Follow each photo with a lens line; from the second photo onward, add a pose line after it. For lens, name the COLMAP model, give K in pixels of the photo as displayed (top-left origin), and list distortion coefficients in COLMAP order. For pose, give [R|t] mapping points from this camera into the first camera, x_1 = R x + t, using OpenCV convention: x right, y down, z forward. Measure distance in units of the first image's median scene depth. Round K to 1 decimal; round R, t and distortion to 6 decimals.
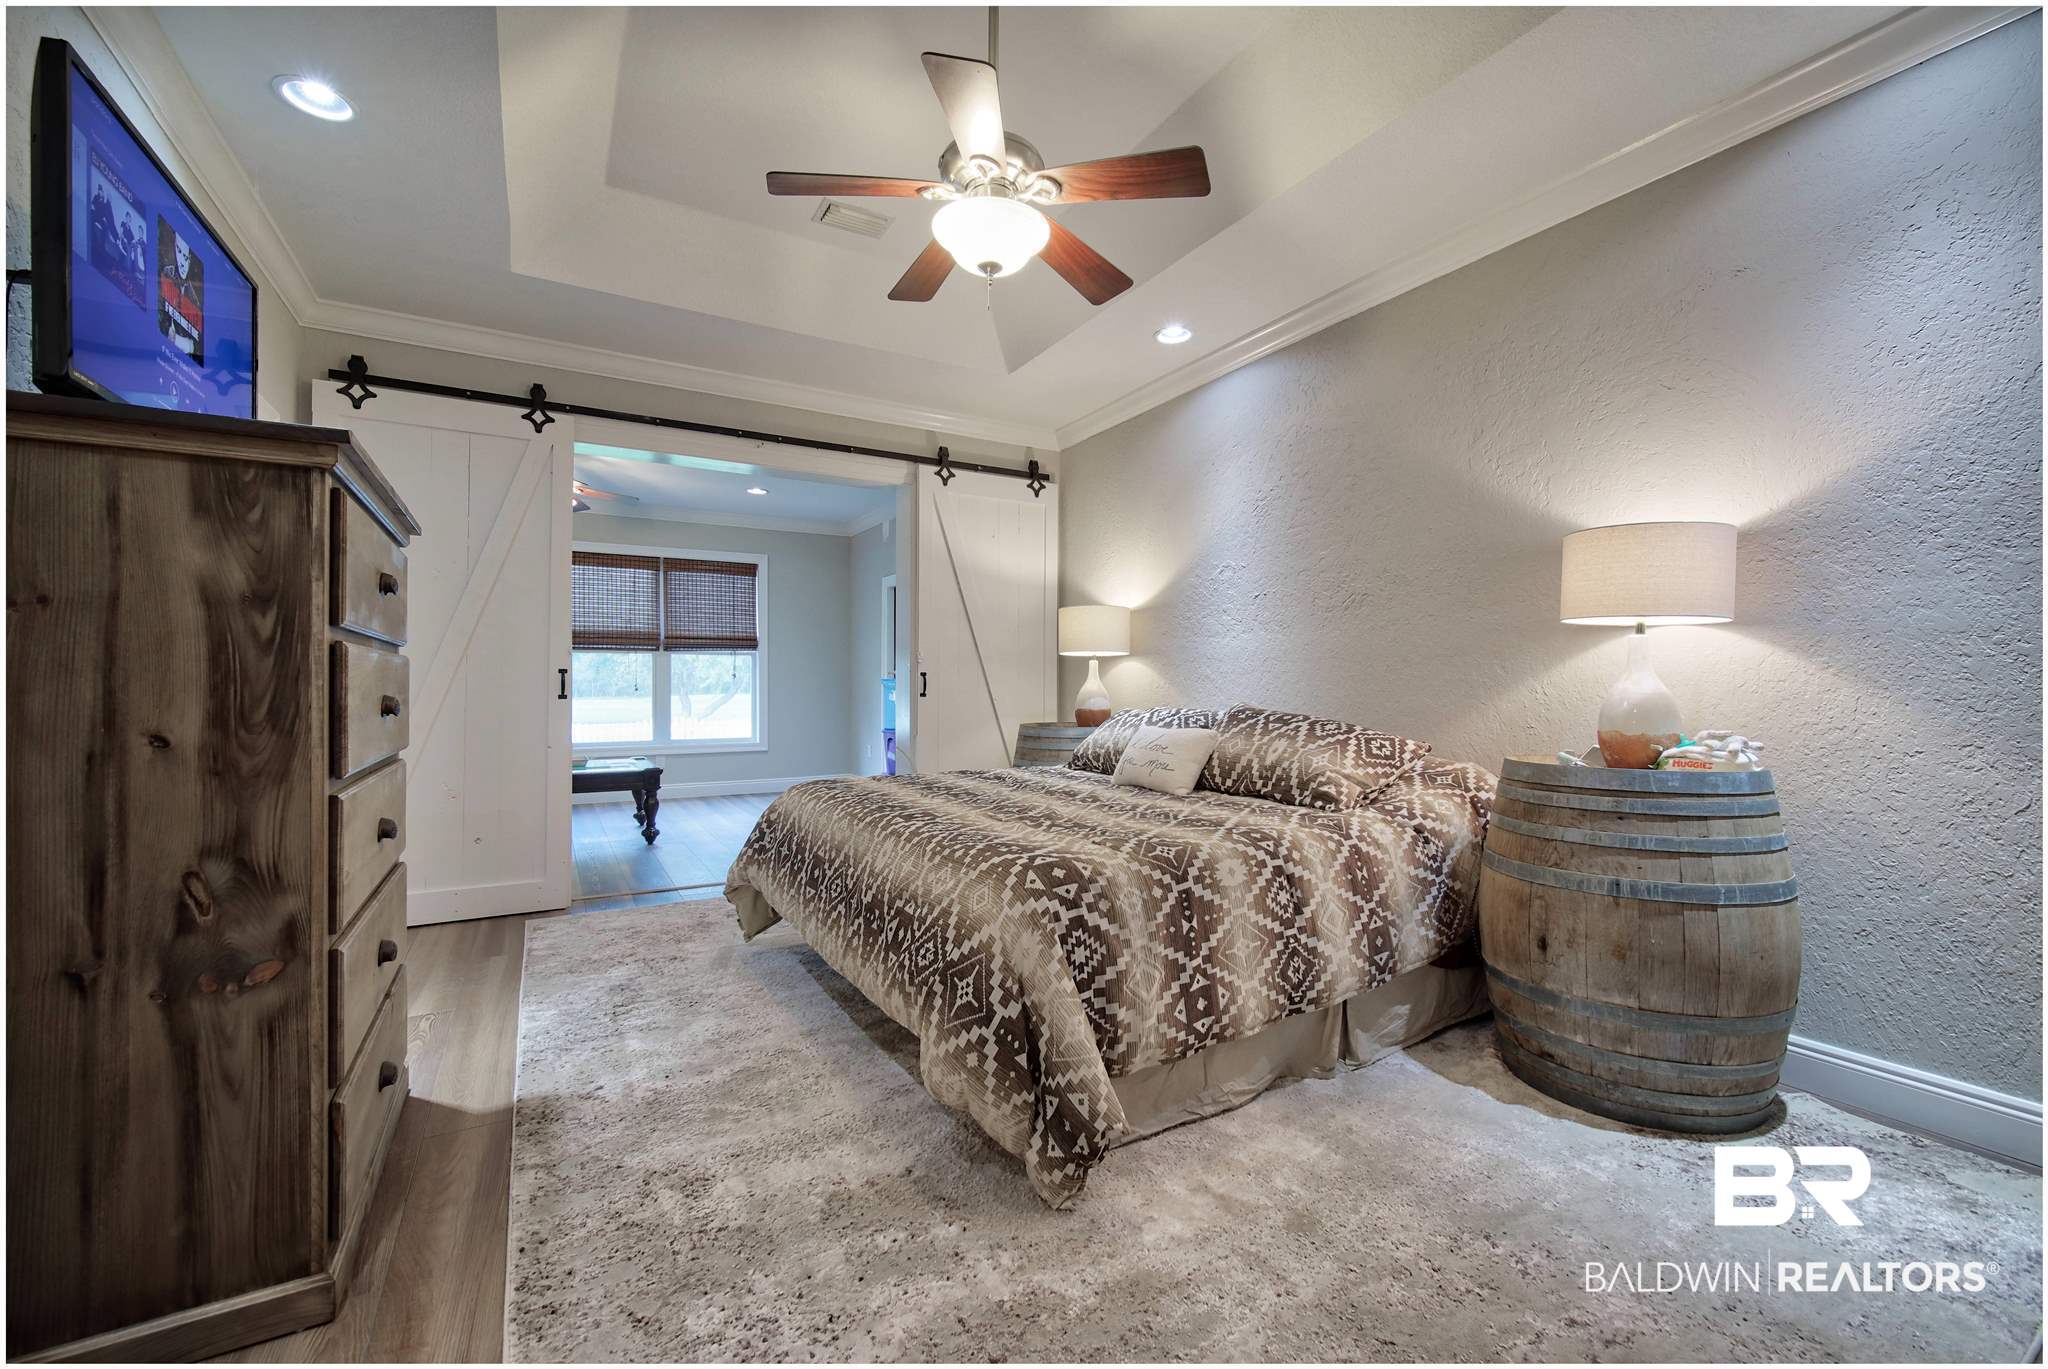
lens RADIAL K [[866.0, 0, 1028.5], [0, 866.0, 692.4], [0, 0, 1]] dist [-0.004325, -0.000492]
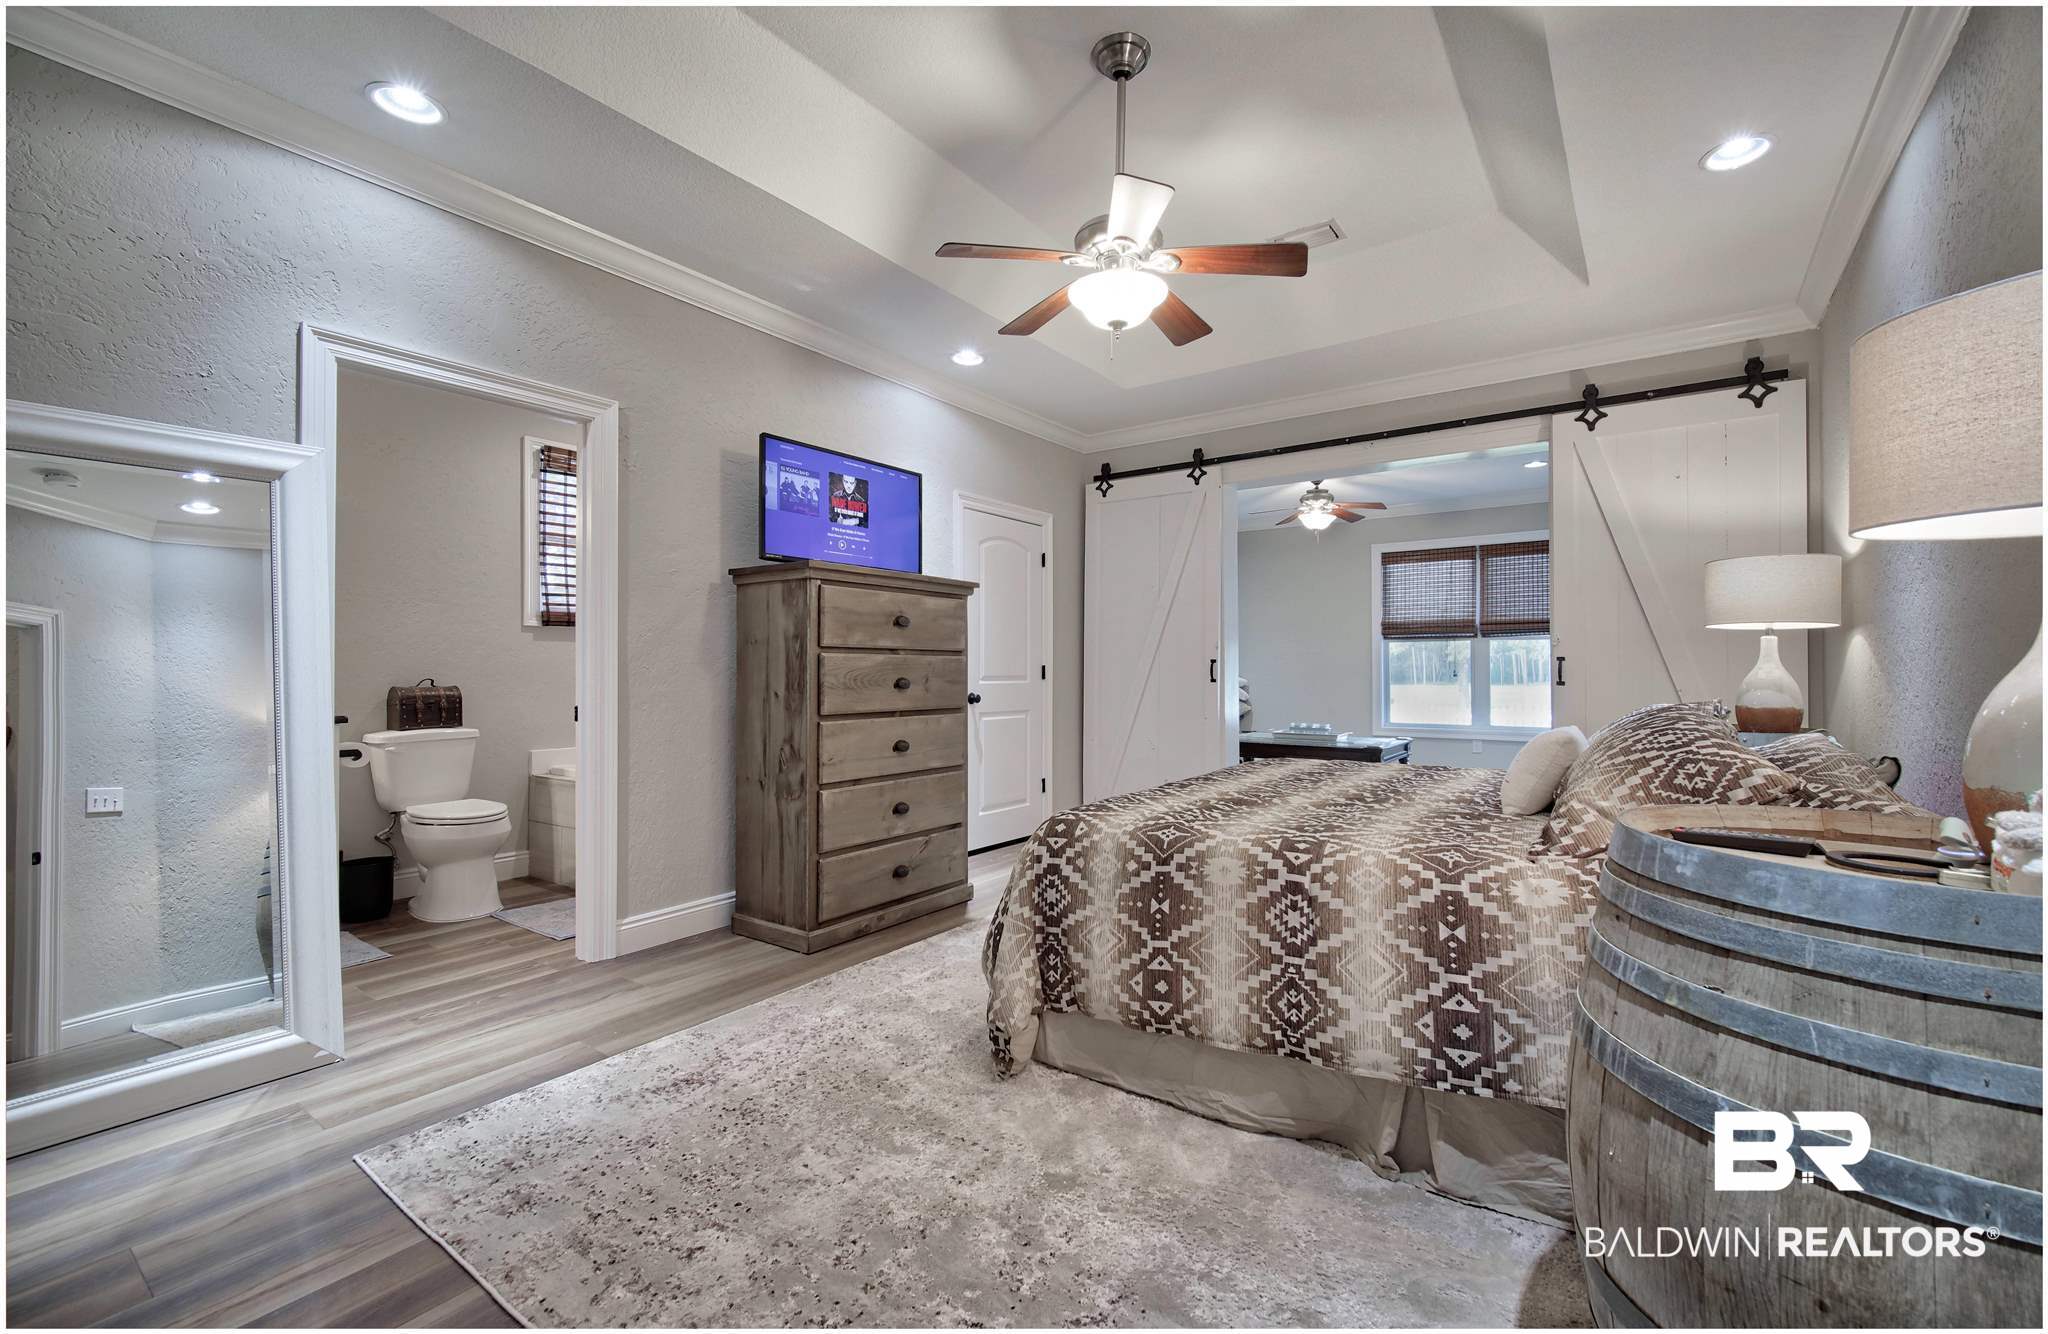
lens RADIAL K [[850.9, 0, 1030.2], [0, 850.9, 665.0], [0, 0, 1]] dist [0.000330, 0.000135]
pose [[0.404047, -0.007029, -0.914711, 0.991892], [-0.006602, 0.999922, -0.010600, -0.006592], [0.914714, 0.010322, 0.403969, 0.421756]]
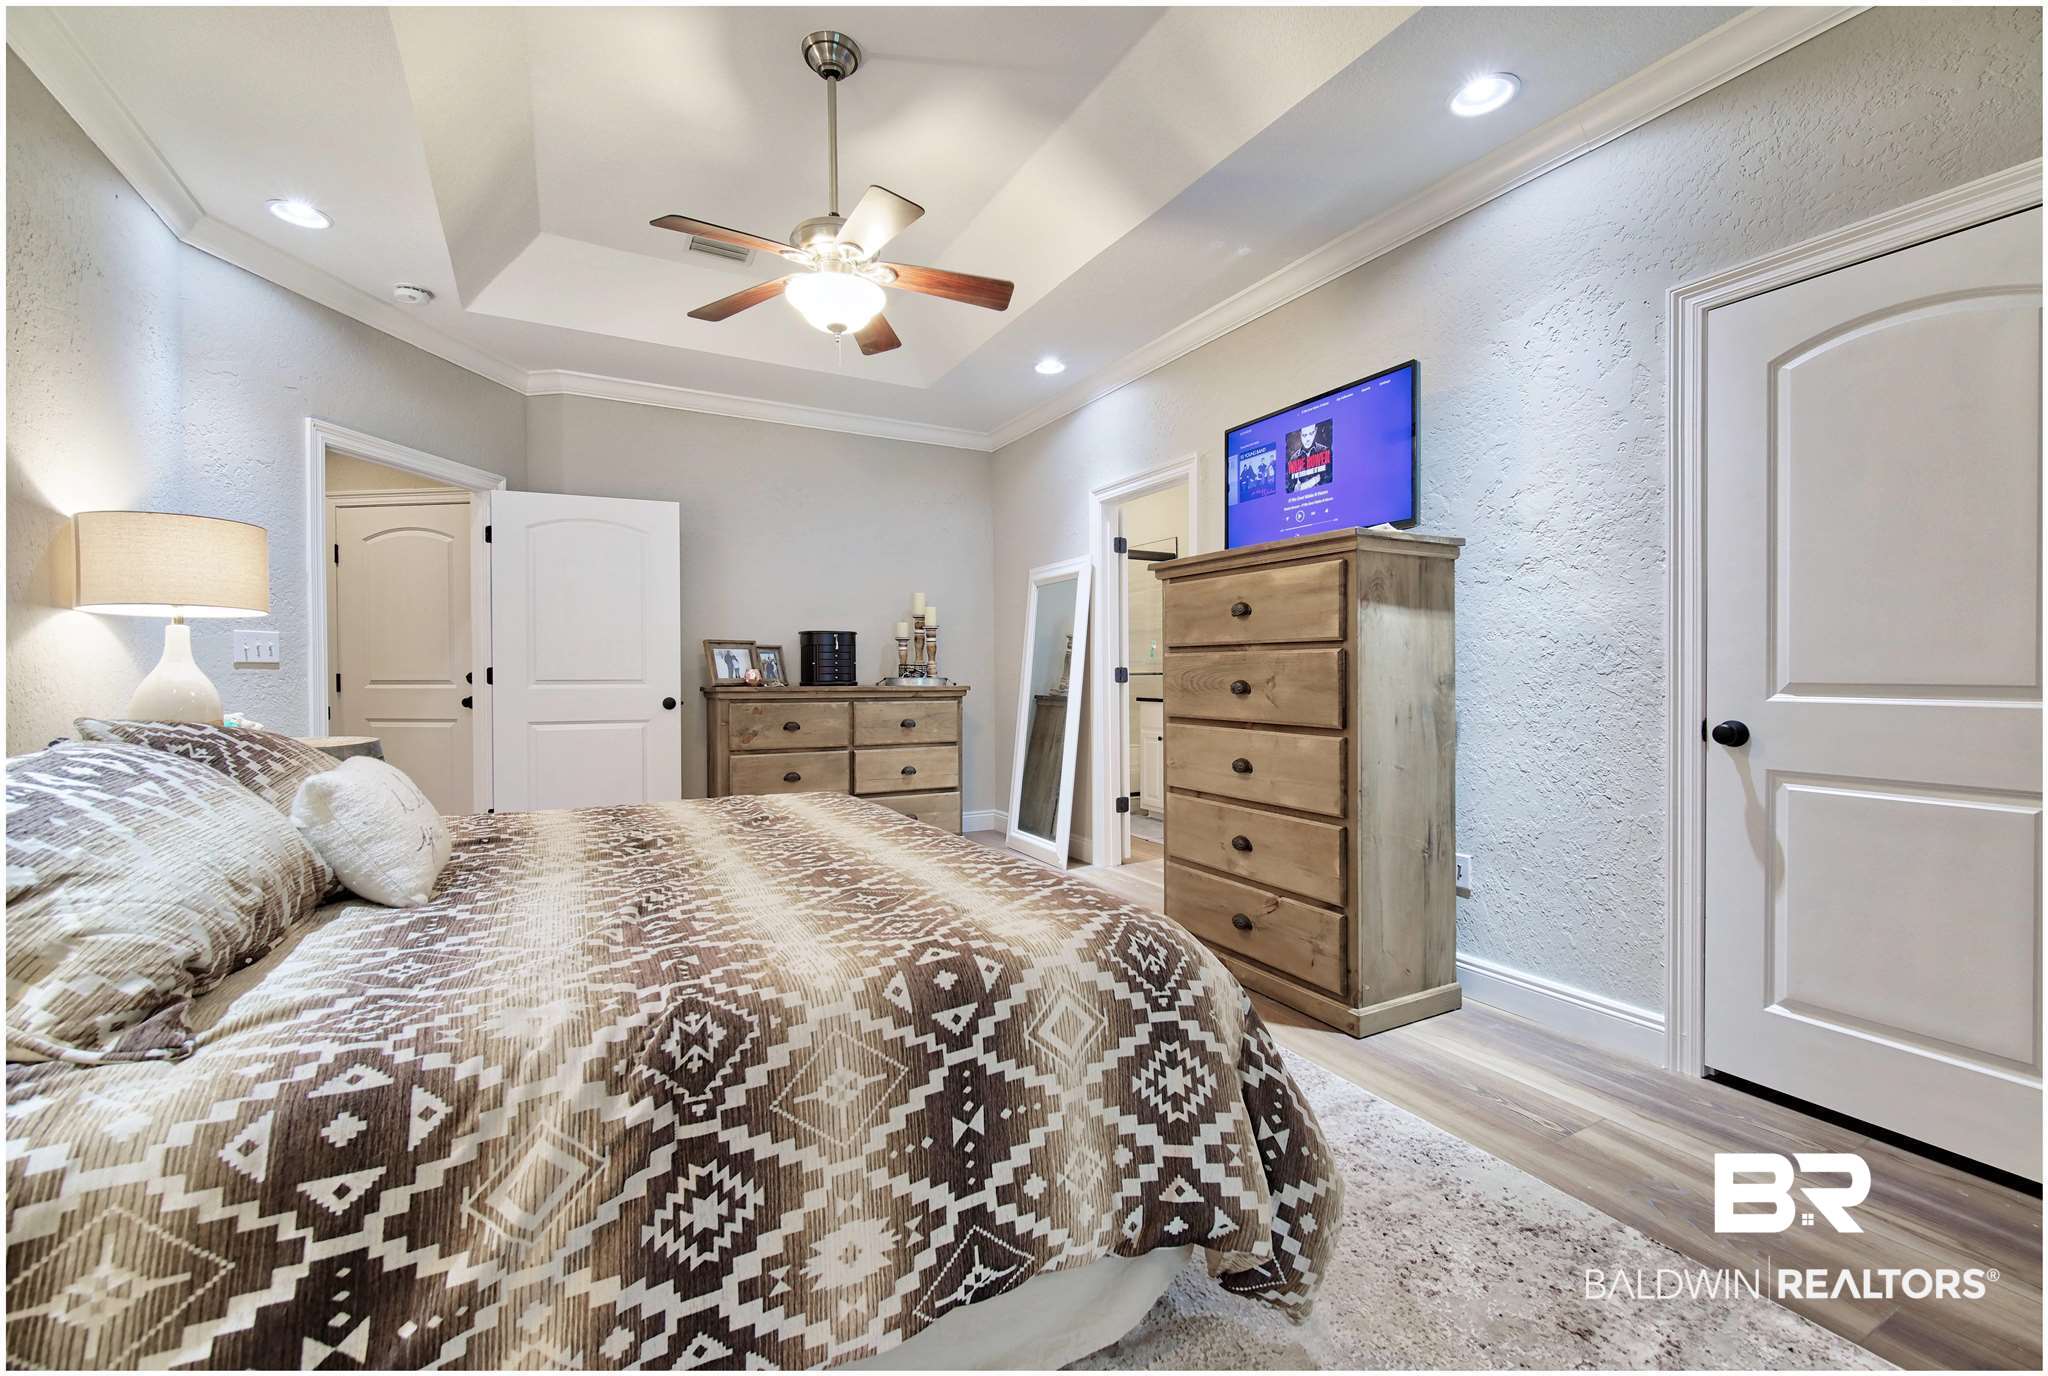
lens RADIAL K [[836.8, 0, 1029.1], [0, 836.8, 681.9], [0, 0, 1]] dist [-0.003472, -0.000103]
pose [[-0.999983, 0.003285, 0.004862, -0.317719], [0.003384, 0.999787, 0.020347, -0.022324], [-0.004794, 0.020364, -0.999781, 2.181982]]
